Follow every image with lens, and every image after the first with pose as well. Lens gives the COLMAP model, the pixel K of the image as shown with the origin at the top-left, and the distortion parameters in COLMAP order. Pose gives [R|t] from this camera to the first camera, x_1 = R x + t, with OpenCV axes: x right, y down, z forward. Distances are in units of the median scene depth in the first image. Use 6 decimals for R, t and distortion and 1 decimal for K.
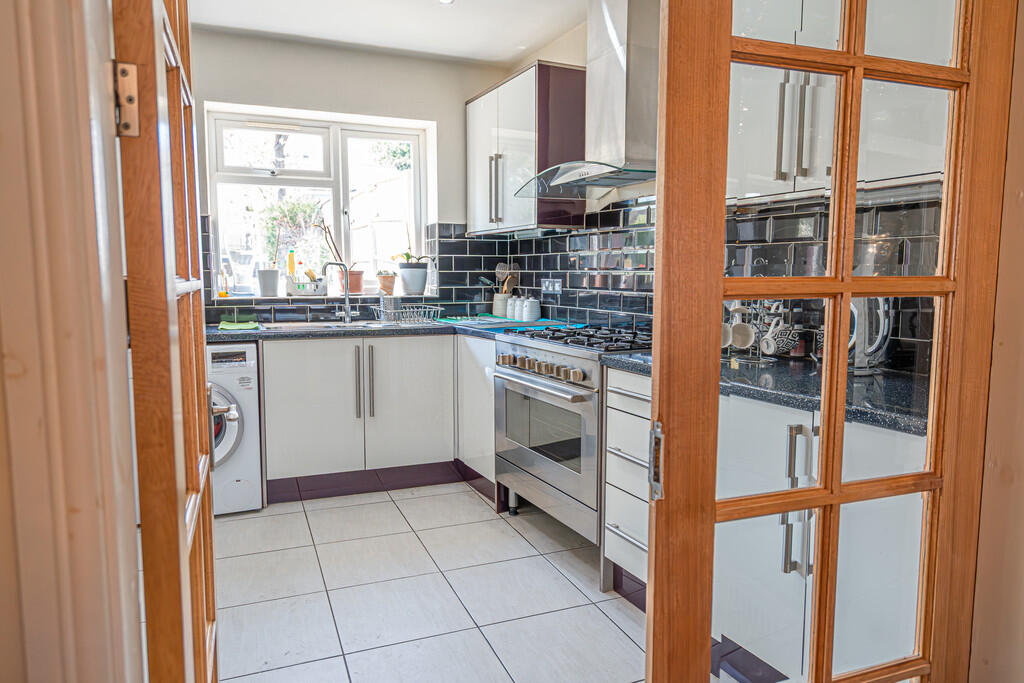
lens RADIAL K [[692.0, 0, 510.6], [0, 692.0, 343.0], [0, 0, 1]] dist [-0.001766, 0.000035]
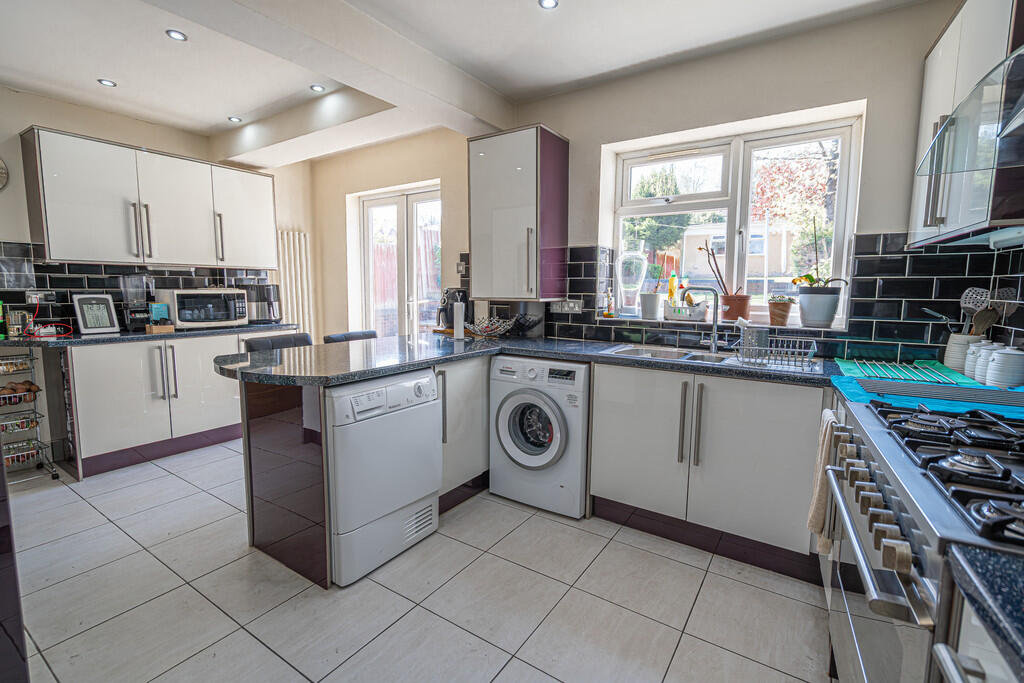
lens RADIAL K [[467.2, 0, 509.3], [0, 467.2, 337.7], [0, 0, 1]] dist [0.003195, 0.000666]
pose [[0.545278, 0.093328, -0.833044, 0.127774], [-0.090285, 0.994541, 0.052323, -0.054567], [0.833379, 0.046681, 0.550727, 0.410888]]
